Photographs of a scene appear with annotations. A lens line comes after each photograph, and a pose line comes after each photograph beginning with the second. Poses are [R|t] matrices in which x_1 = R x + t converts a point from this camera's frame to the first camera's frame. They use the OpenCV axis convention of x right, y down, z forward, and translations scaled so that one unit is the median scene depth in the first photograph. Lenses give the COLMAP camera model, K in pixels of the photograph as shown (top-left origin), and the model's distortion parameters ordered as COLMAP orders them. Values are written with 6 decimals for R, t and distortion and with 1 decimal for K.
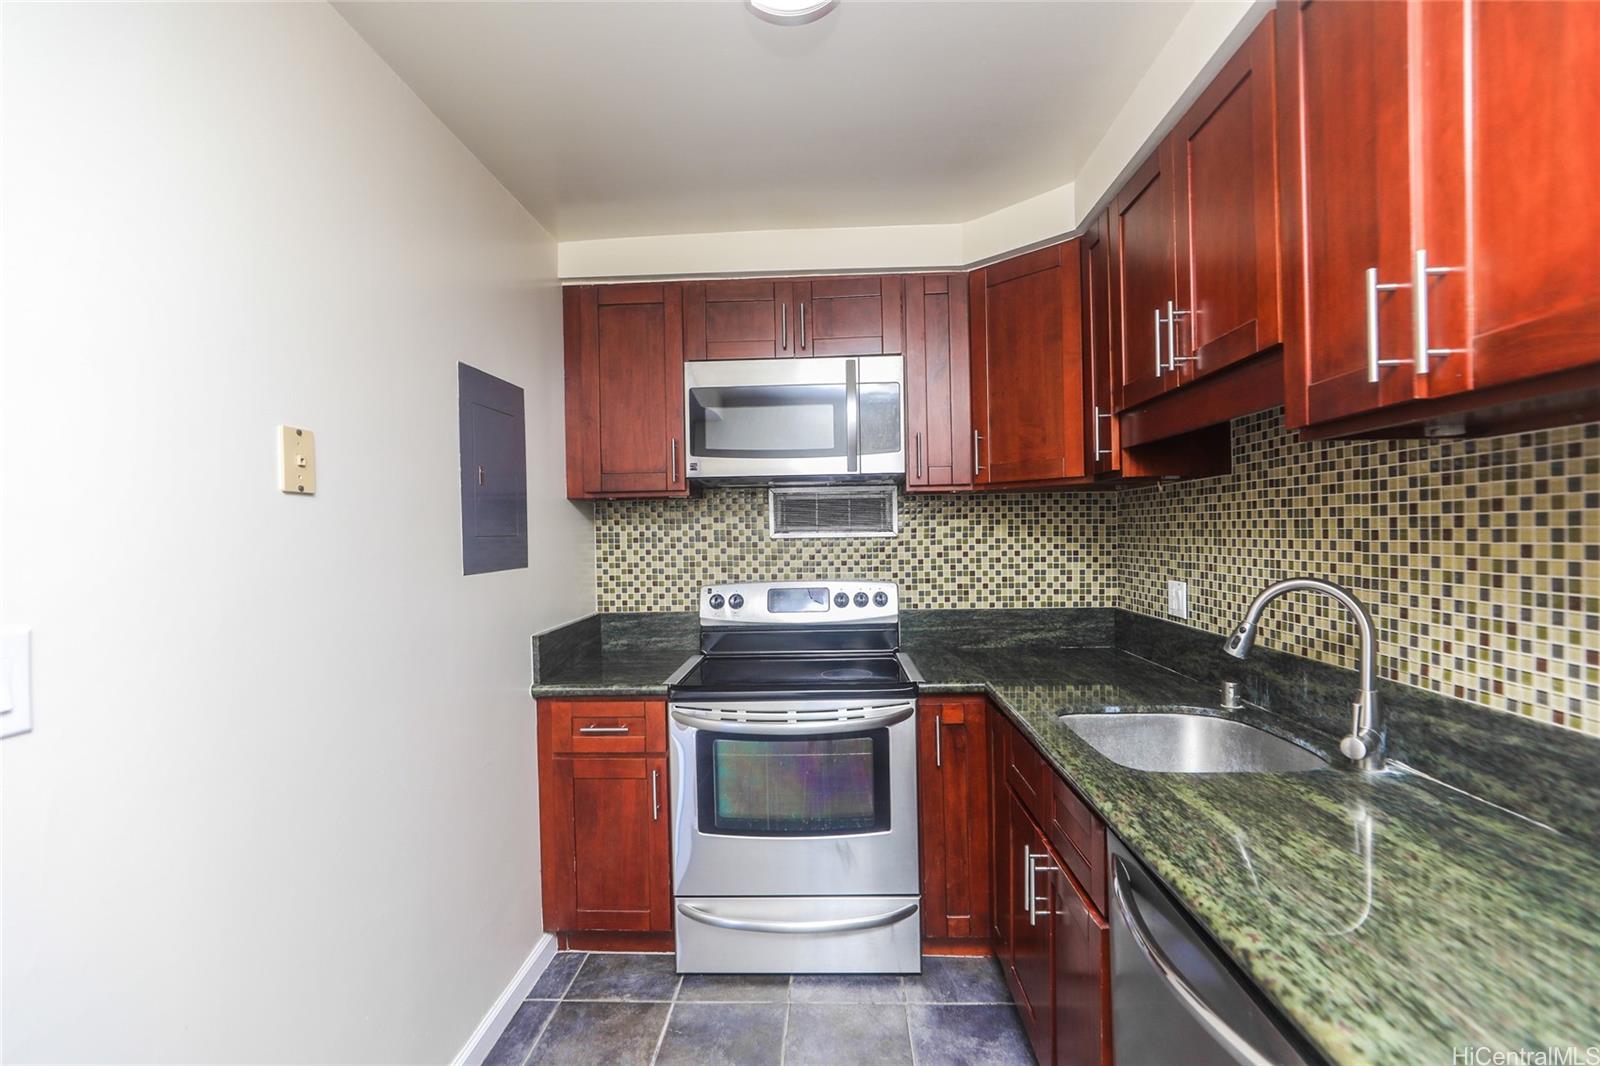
lens RADIAL K [[739.5, 0, 805.5], [0, 739.5, 531.0], [0, 0, 1]] dist [-0.010867, 0.004112]
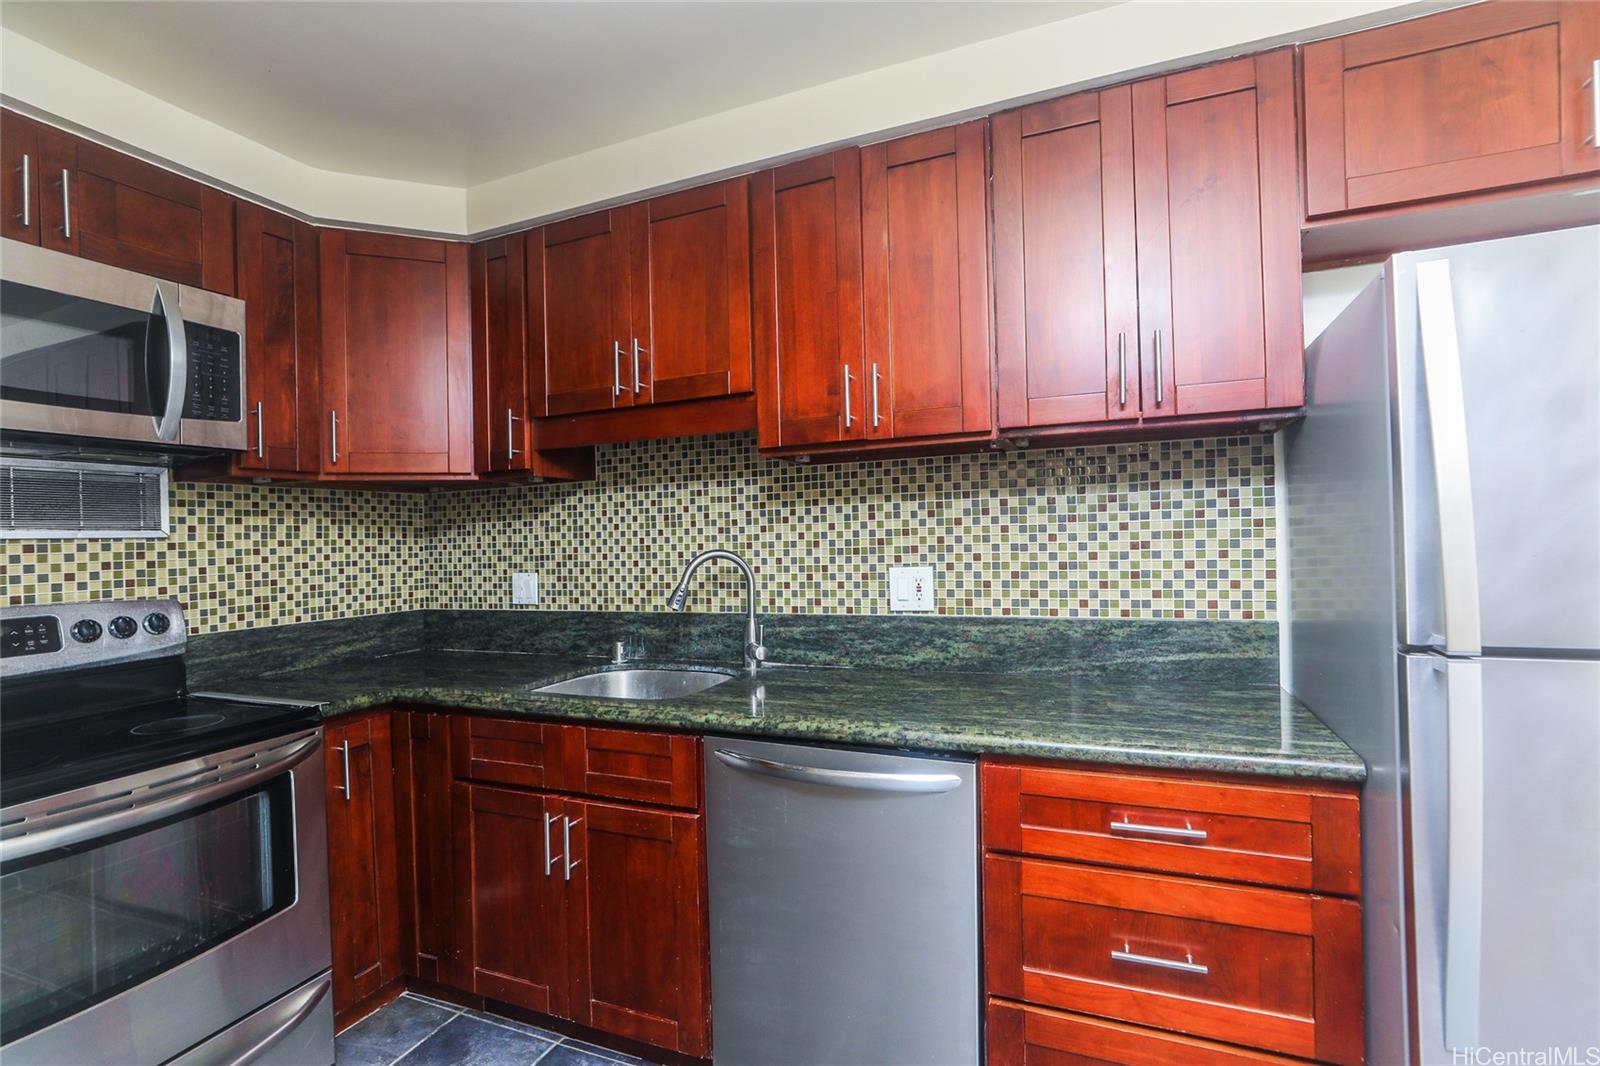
lens RADIAL K [[739.5, 0, 805.1], [0, 739.5, 530.5], [0, 0, 1]] dist [-0.010867, 0.004112]
pose [[0.348223, 0.017181, 0.937254, -0.531572], [0.023197, 0.999368, -0.026938, 0.055723], [-0.937125, 0.031122, 0.347604, 0.255902]]
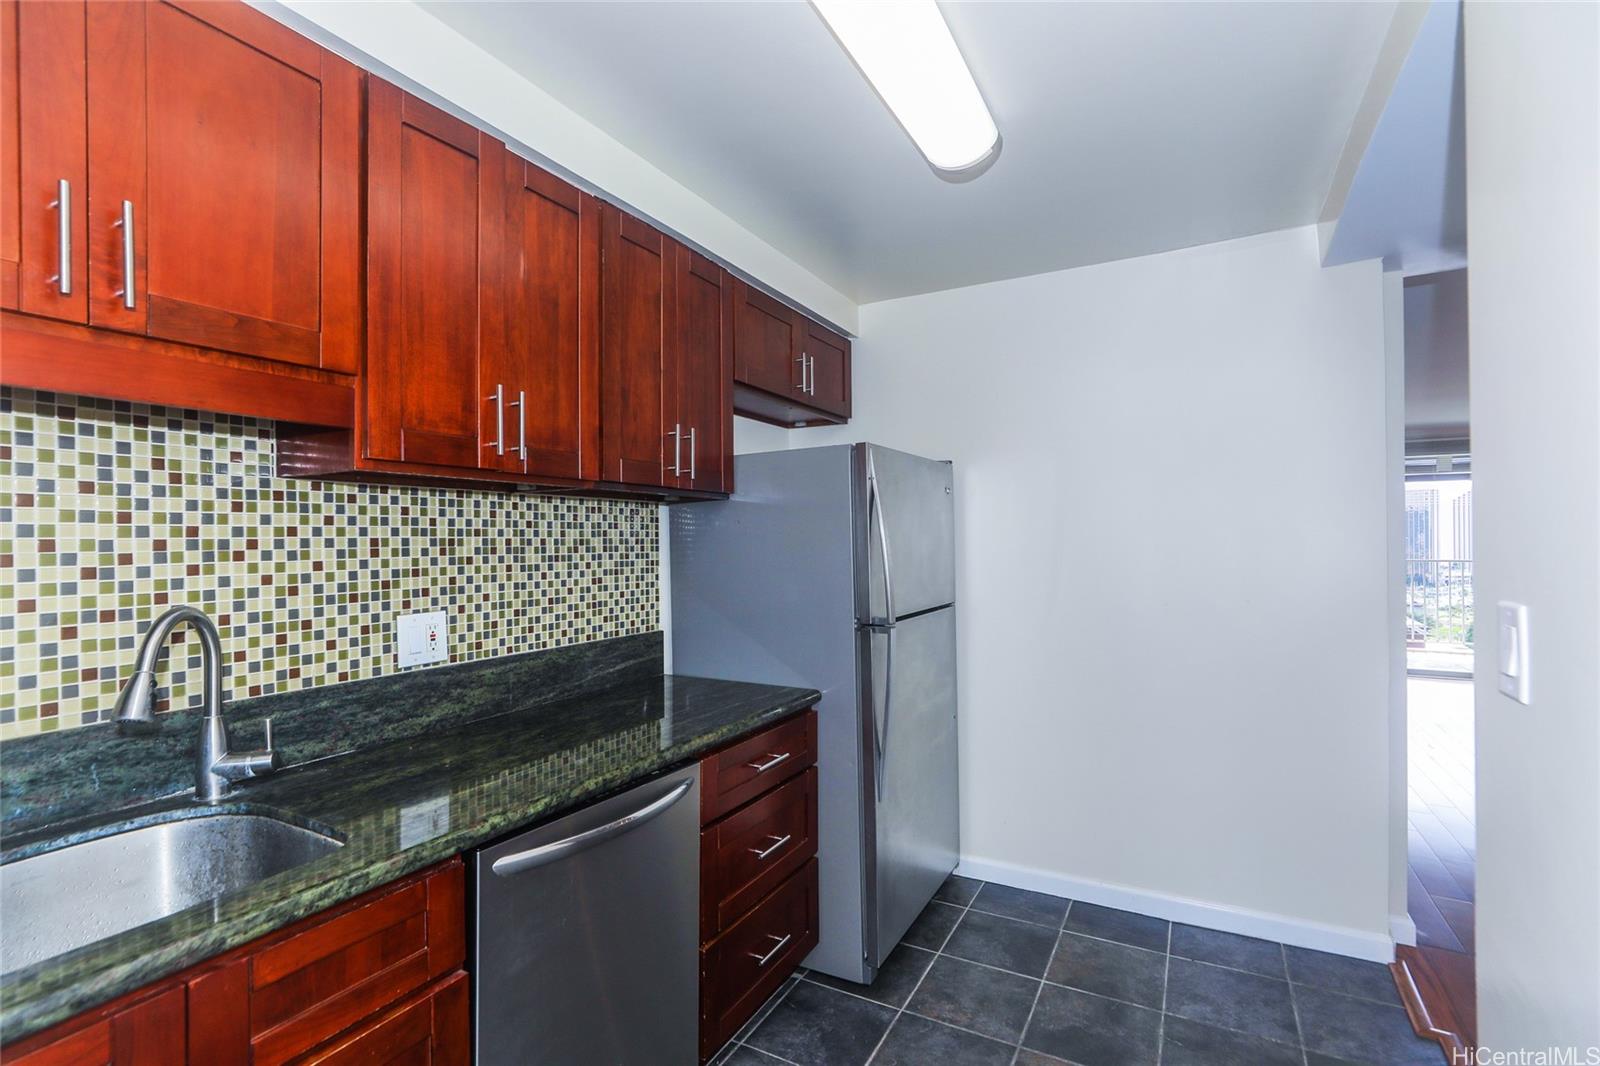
lens RADIAL K [[739.5, 0, 808.0], [0, 739.5, 538.9], [0, 0, 1]] dist [-0.010867, 0.004112]
pose [[-0.896286, 0.026220, 0.442701, -0.293782], [0.024180, 0.999655, -0.010251, 0.008156], [-0.442817, 0.001517, -0.896611, 1.171429]]
